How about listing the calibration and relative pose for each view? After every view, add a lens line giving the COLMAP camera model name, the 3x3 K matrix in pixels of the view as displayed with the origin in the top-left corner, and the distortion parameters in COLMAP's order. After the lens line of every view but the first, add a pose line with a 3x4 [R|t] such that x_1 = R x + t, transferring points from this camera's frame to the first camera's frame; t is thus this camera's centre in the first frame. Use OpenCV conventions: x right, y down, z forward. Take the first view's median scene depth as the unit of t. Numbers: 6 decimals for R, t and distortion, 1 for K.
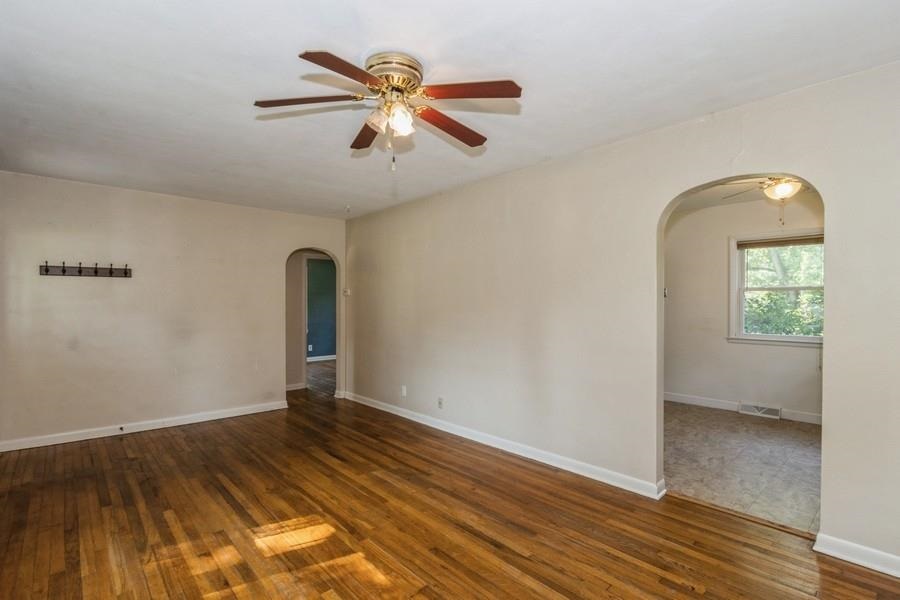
lens RADIAL K [[431.4, 0, 450.0], [0, 431.4, 300.0], [0, 0, 1]] dist [-0.003669, -0.000594]
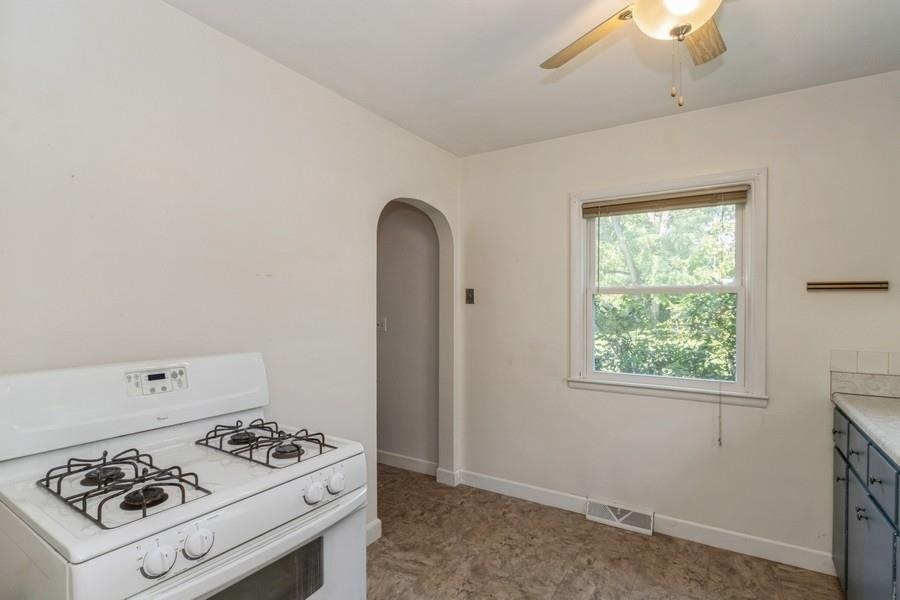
lens RADIAL K [[428.3, 0, 439.8], [0, 428.3, 298.3], [0, 0, 1]] dist [-0.000232, 0.000015]
pose [[0.972931, 0.002247, 0.231083, 0.272074], [-0.000613, 0.999974, -0.007143, -0.009701], [-0.231093, 0.006808, 0.972908, 0.381594]]
